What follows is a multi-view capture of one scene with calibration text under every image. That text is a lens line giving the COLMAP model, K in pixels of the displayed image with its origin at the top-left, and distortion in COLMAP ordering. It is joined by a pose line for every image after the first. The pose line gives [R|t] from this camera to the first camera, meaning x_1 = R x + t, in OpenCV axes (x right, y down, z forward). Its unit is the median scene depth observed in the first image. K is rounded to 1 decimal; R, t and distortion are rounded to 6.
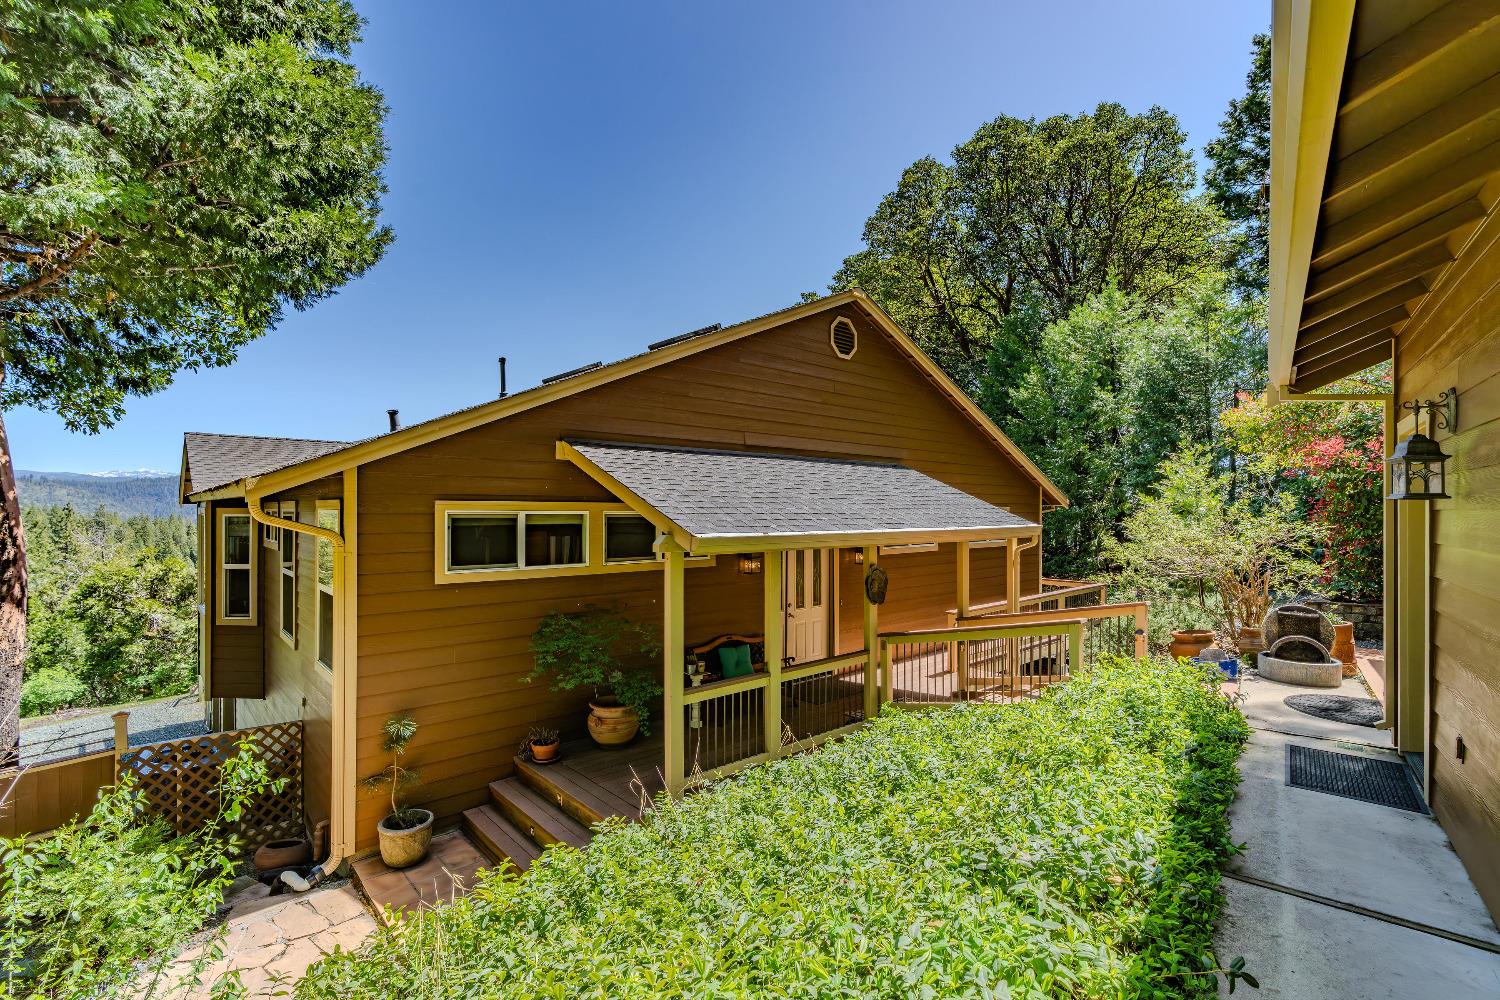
lens RADIAL K [[677.3, 0, 719.7], [0, 677.3, 511.7], [0, 0, 1]] dist [-0.009776, 0.002896]
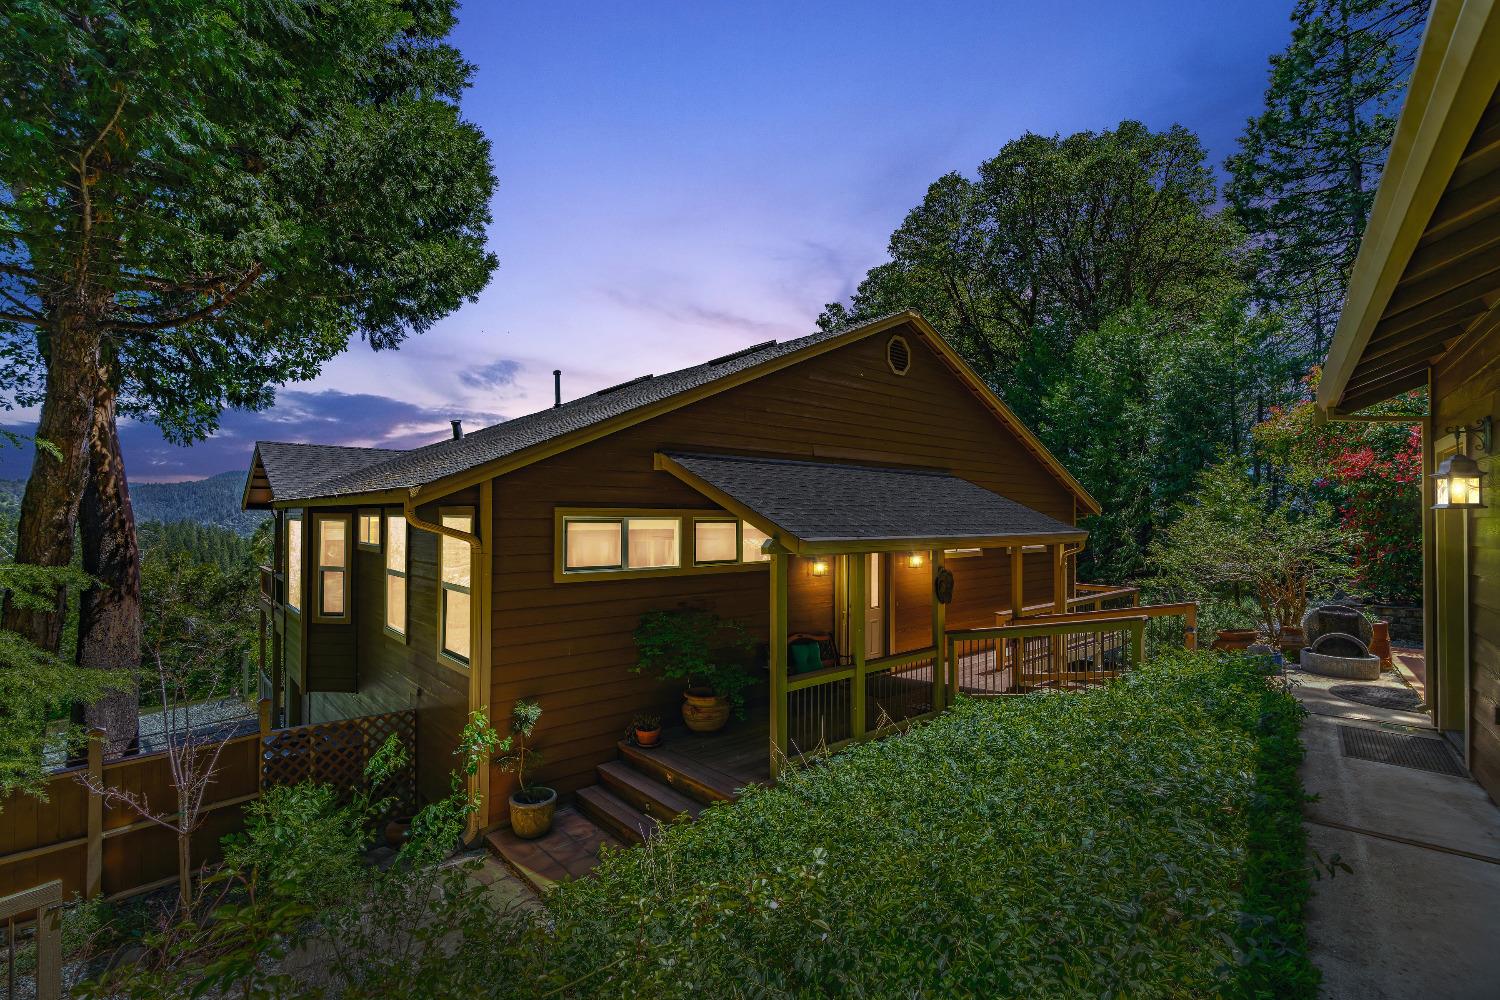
lens RADIAL K [[677.3, 0, 727.6], [0, 677.3, 510.5], [0, 0, 1]] dist [-0.009776, 0.002896]
pose [[0.999984, 0.002494, -0.005133, -0.104040], [-0.002551, 0.999934, -0.011196, 0.000391], [0.005105, 0.011209, 0.999924, -0.081684]]
